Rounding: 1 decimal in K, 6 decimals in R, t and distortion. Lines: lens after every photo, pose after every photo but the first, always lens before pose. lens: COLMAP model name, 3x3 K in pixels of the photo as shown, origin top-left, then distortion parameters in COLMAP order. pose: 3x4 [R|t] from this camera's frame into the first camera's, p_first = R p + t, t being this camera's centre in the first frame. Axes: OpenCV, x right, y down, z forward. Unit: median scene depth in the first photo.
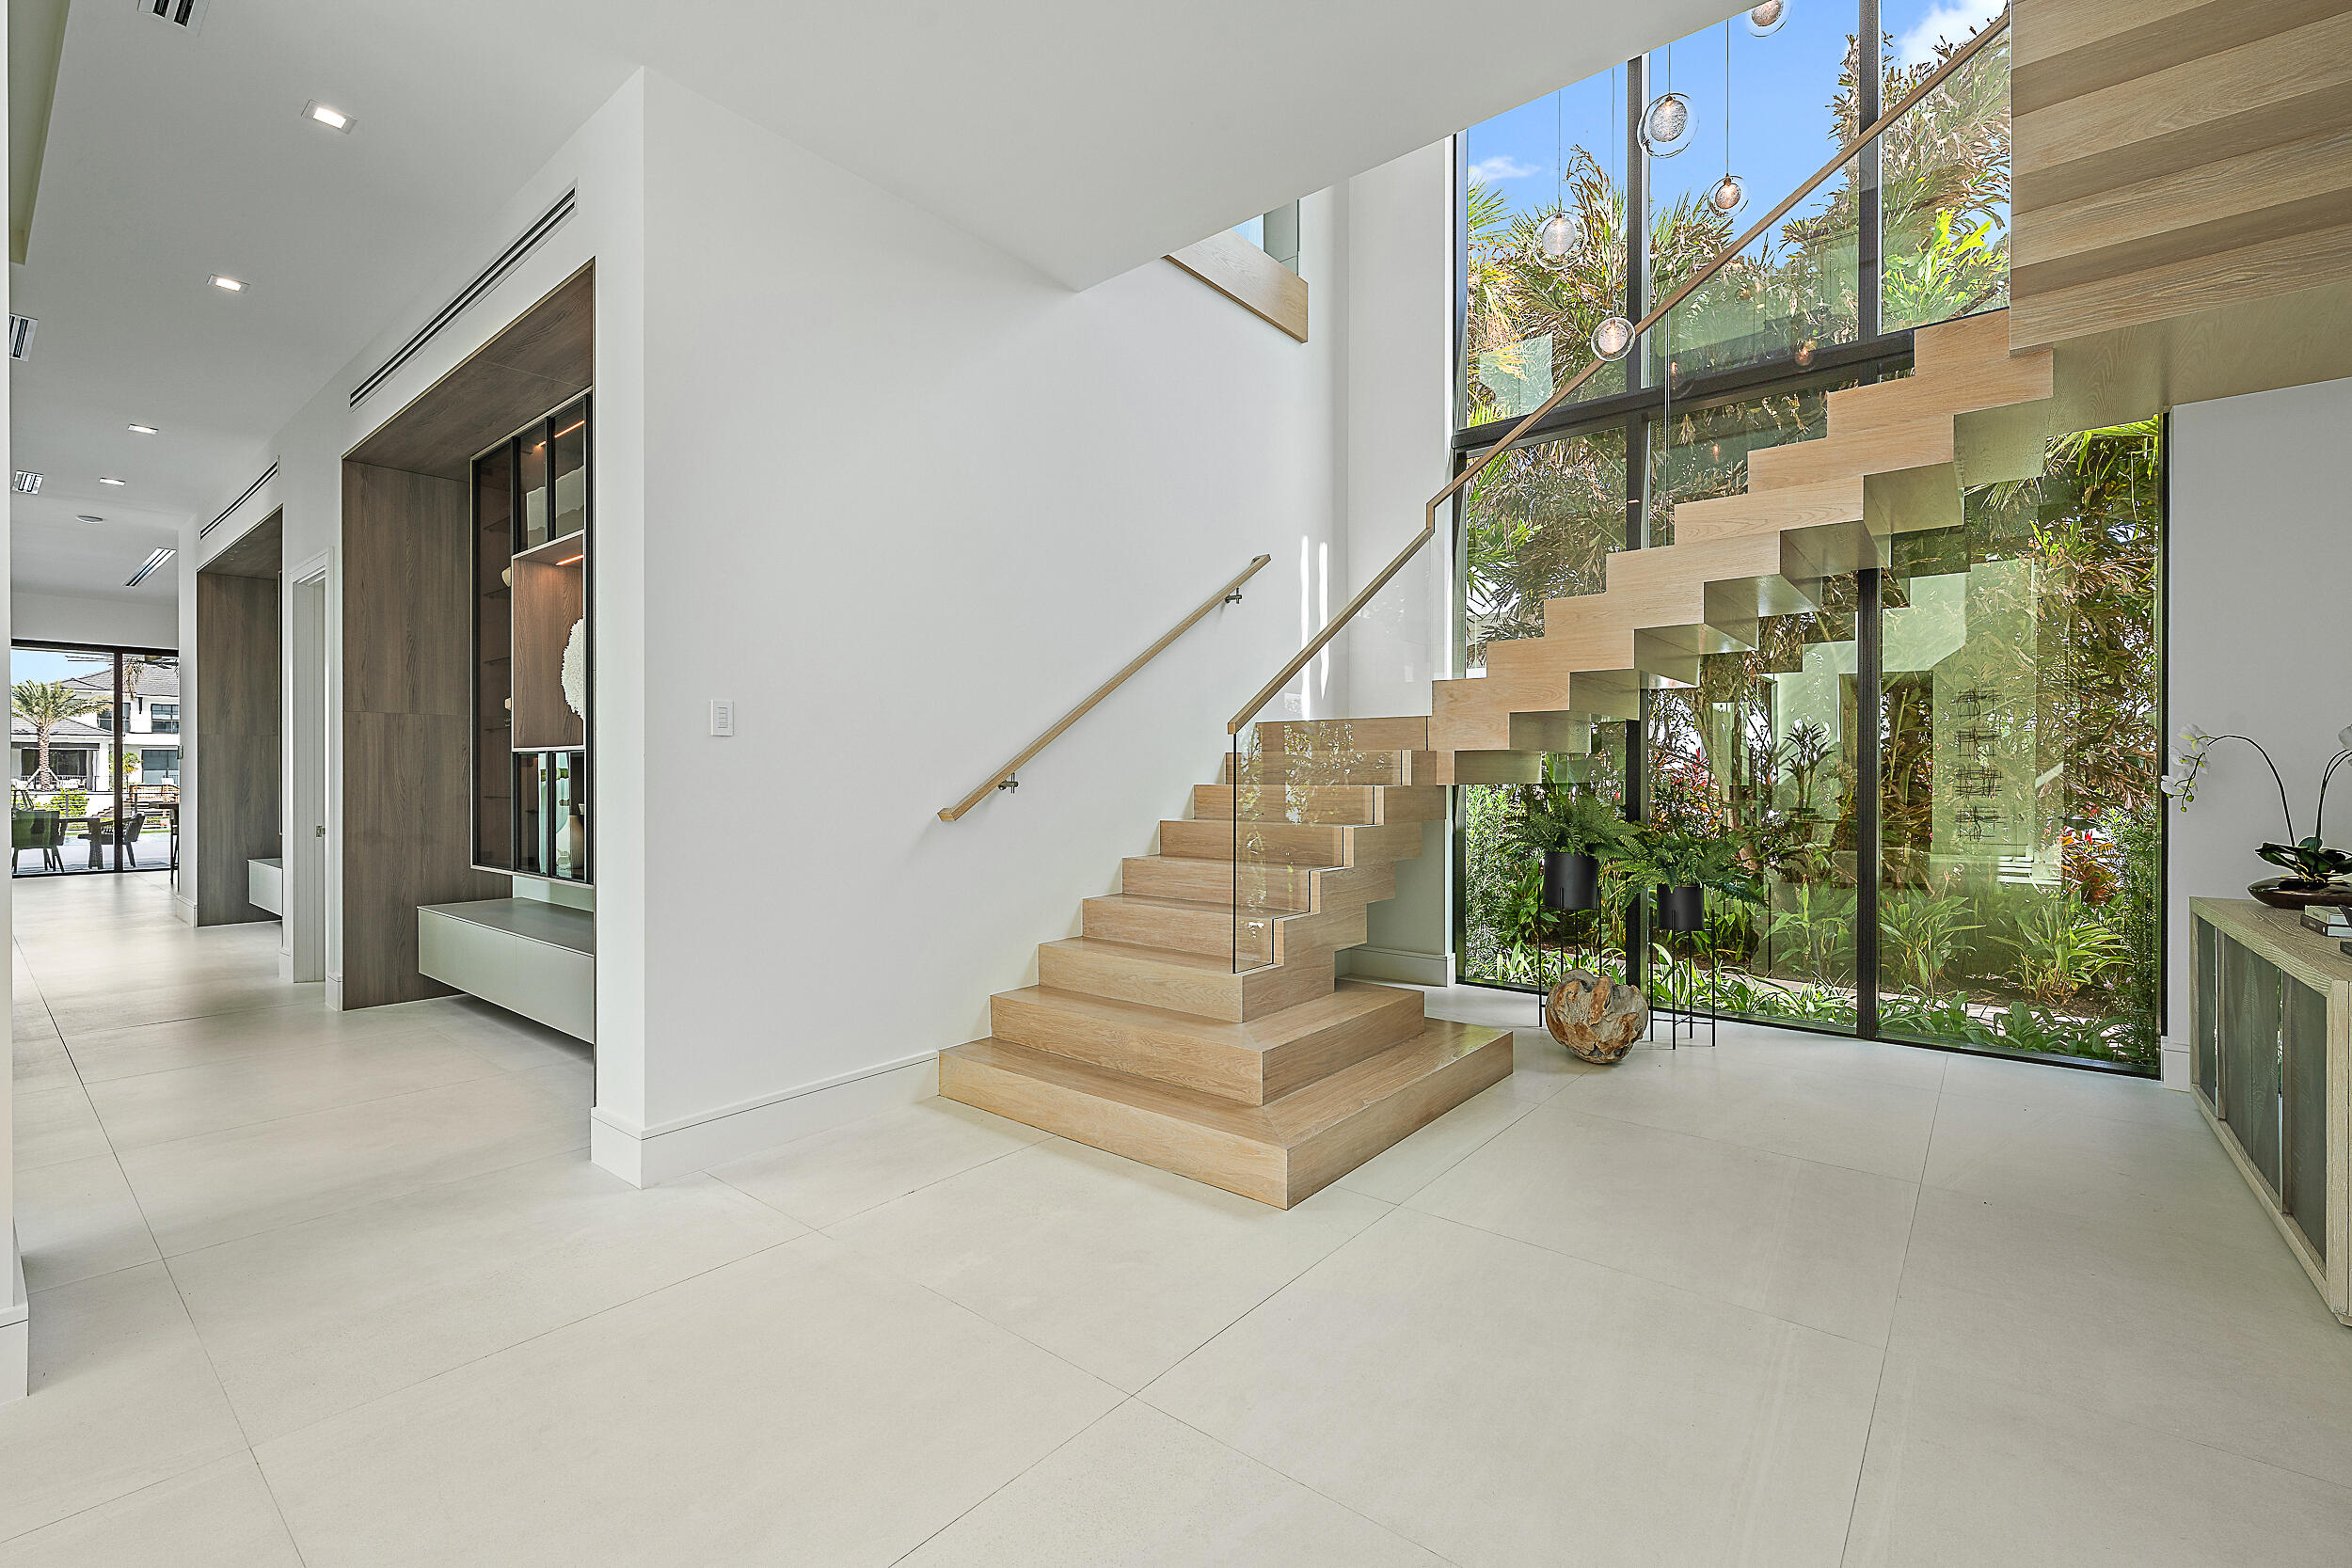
lens RADIAL K [[1006.7, 0, 1181.4], [0, 1006.7, 777.3], [0, 0, 1]] dist [-0.000430, -0.000233]
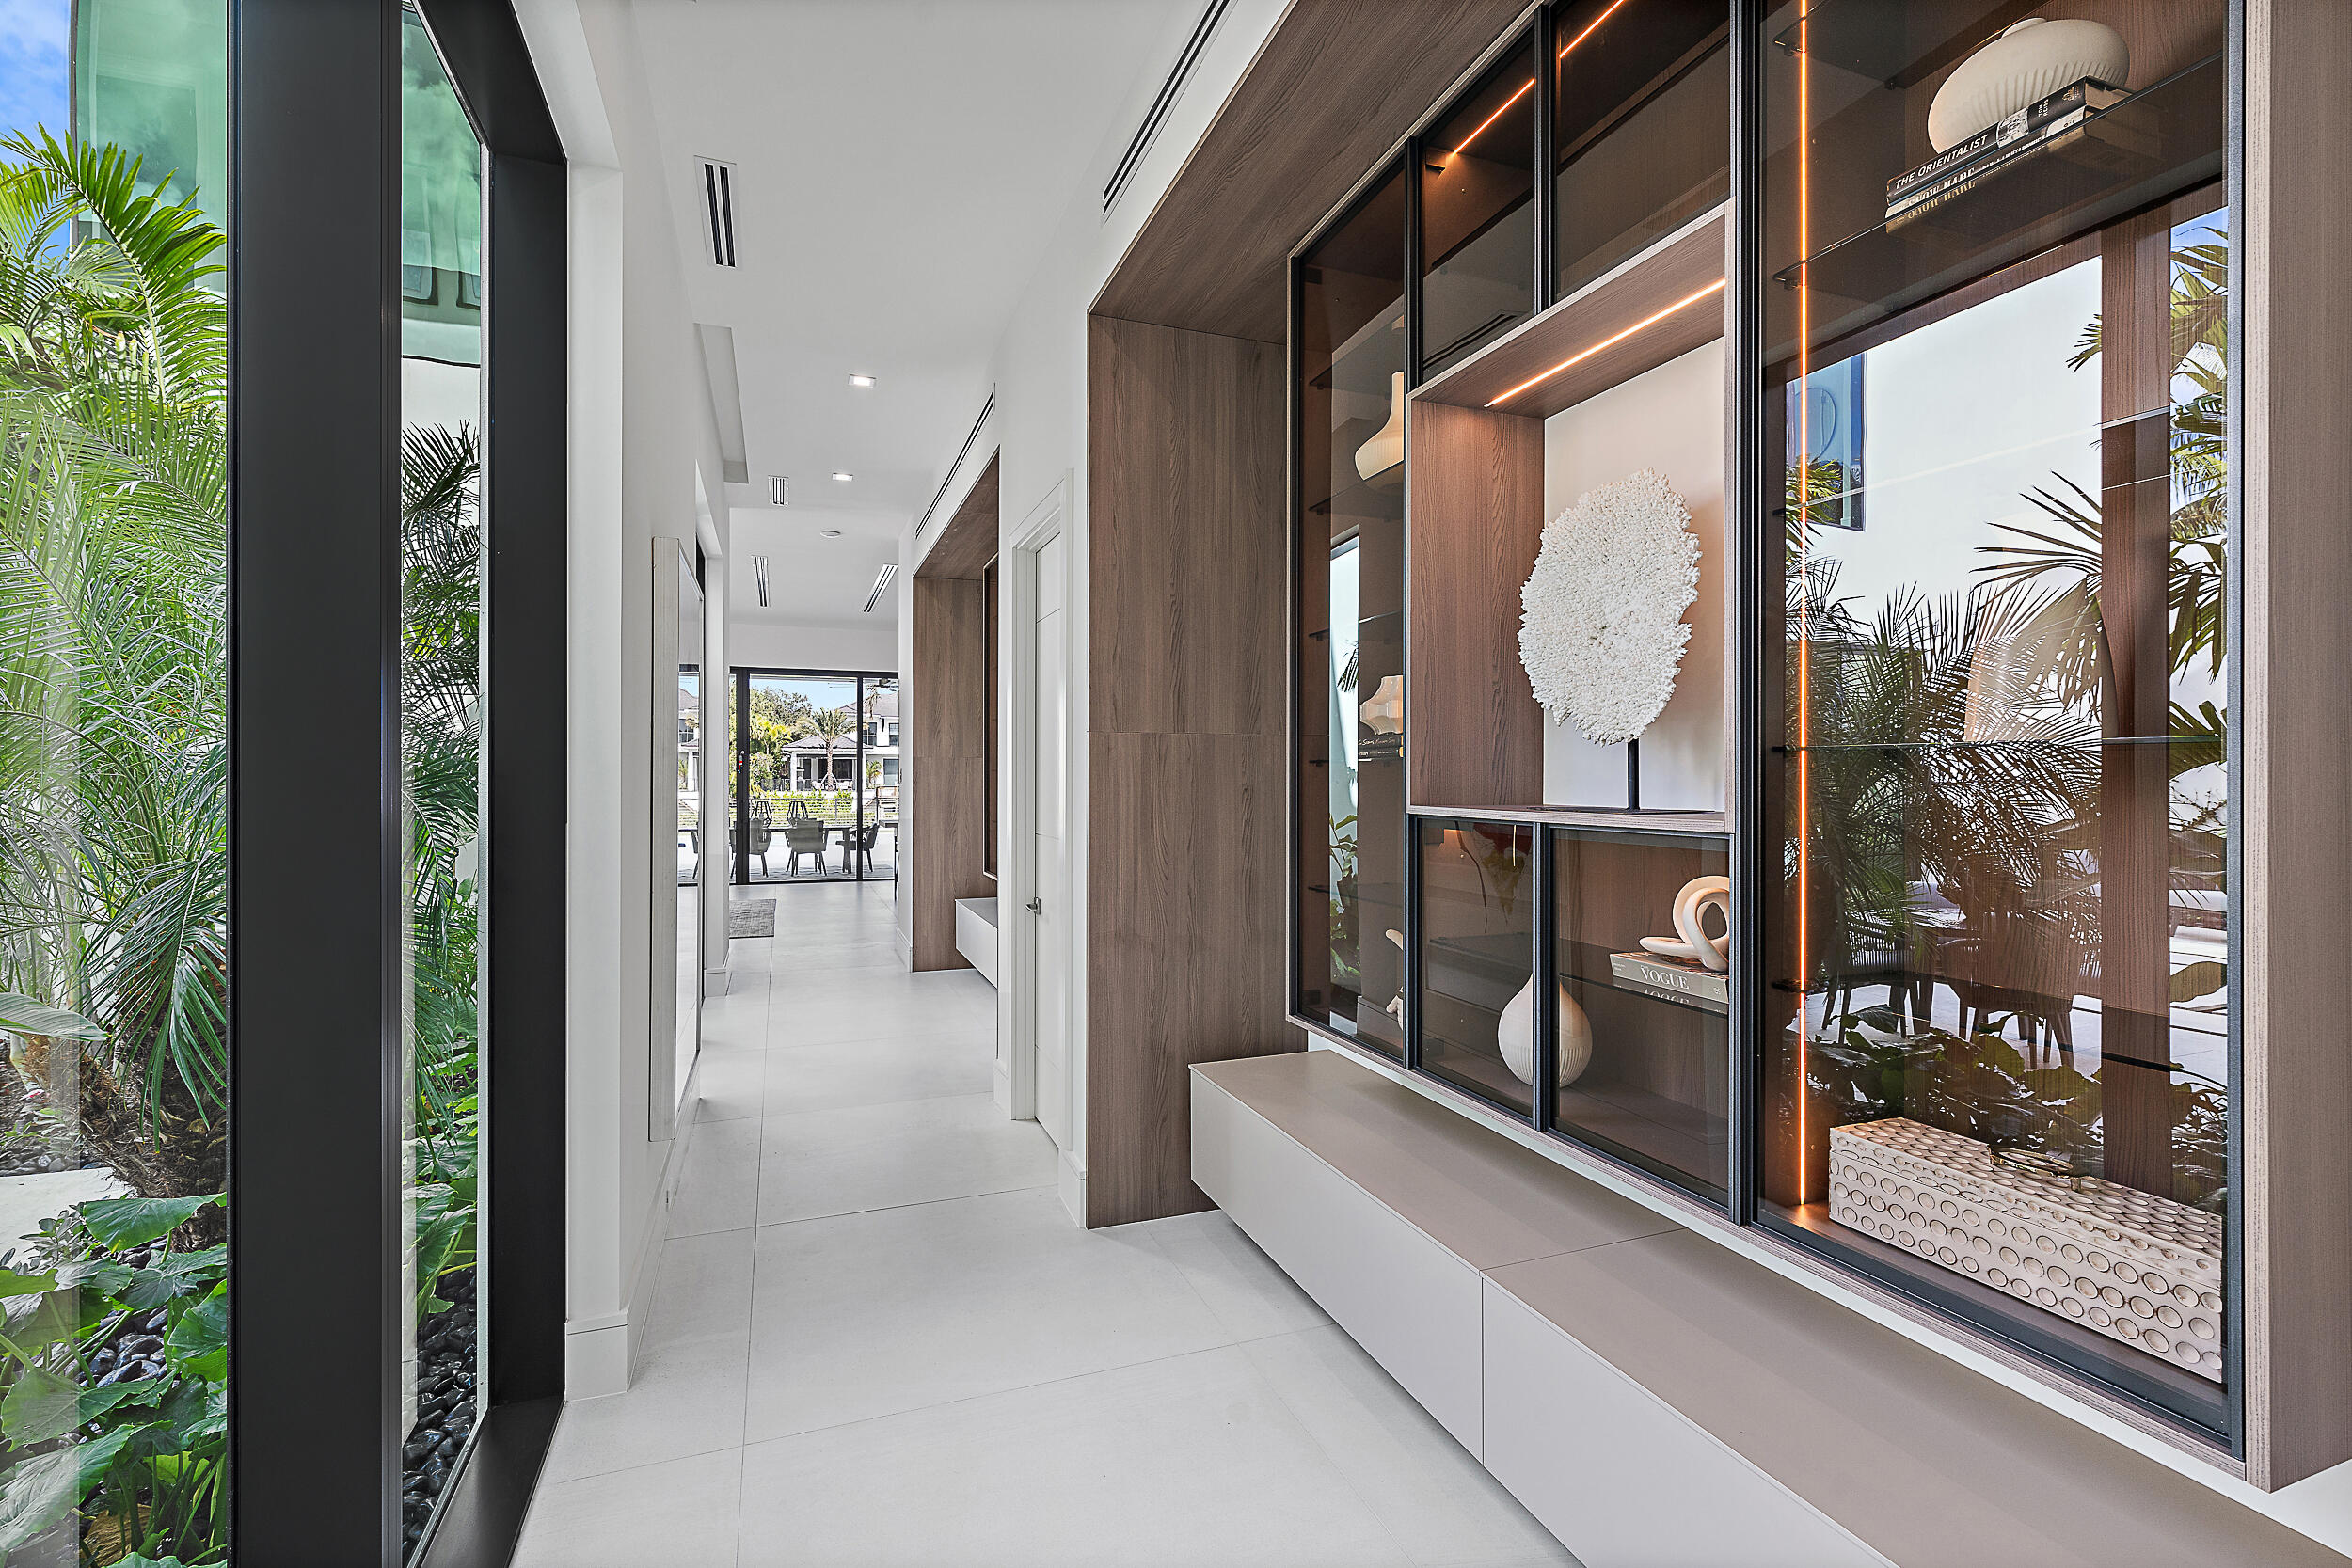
lens RADIAL K [[1006.7, 0, 1171.7], [0, 1006.7, 778.5], [0, 0, 1]] dist [-0.000430, -0.000233]
pose [[0.865487, 0.003607, -0.500918, -0.333134], [-0.003302, 0.999993, 0.001495, -0.026441], [0.500920, 0.000360, 0.865494, 0.343496]]
